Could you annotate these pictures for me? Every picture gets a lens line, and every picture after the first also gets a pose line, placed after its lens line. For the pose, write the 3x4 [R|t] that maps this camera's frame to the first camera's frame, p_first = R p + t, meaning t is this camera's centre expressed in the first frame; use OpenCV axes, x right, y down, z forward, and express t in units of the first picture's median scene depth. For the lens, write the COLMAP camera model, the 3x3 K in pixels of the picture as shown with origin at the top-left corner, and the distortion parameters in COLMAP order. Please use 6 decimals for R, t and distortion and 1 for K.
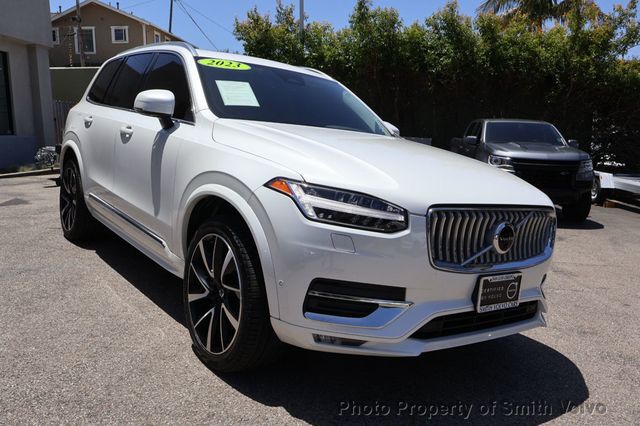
lens RADIAL K [[563.2, 0, 320.0], [0, 563.2, 213.0], [0, 0, 1]] dist [0.007341, -0.005336]
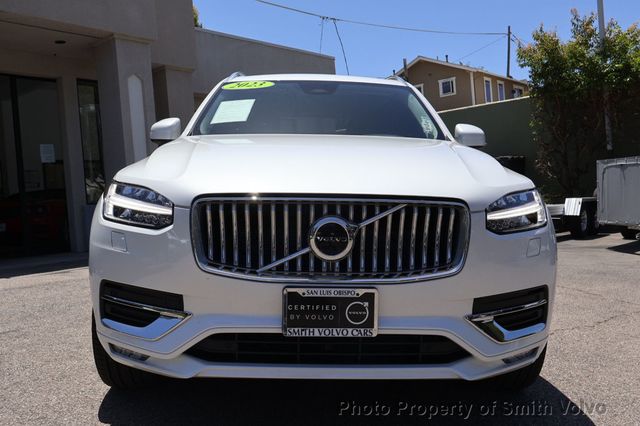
lens RADIAL K [[628.8, 0, 296.2], [0, 628.8, 212.3], [0, 0, 1]] dist [-0.001849, -0.010789]
pose [[0.802075, -0.054307, -0.594749, 0.780789], [-0.010867, 0.994365, -0.105452, 0.097678], [0.597125, 0.091043, 0.796965, 0.311105]]
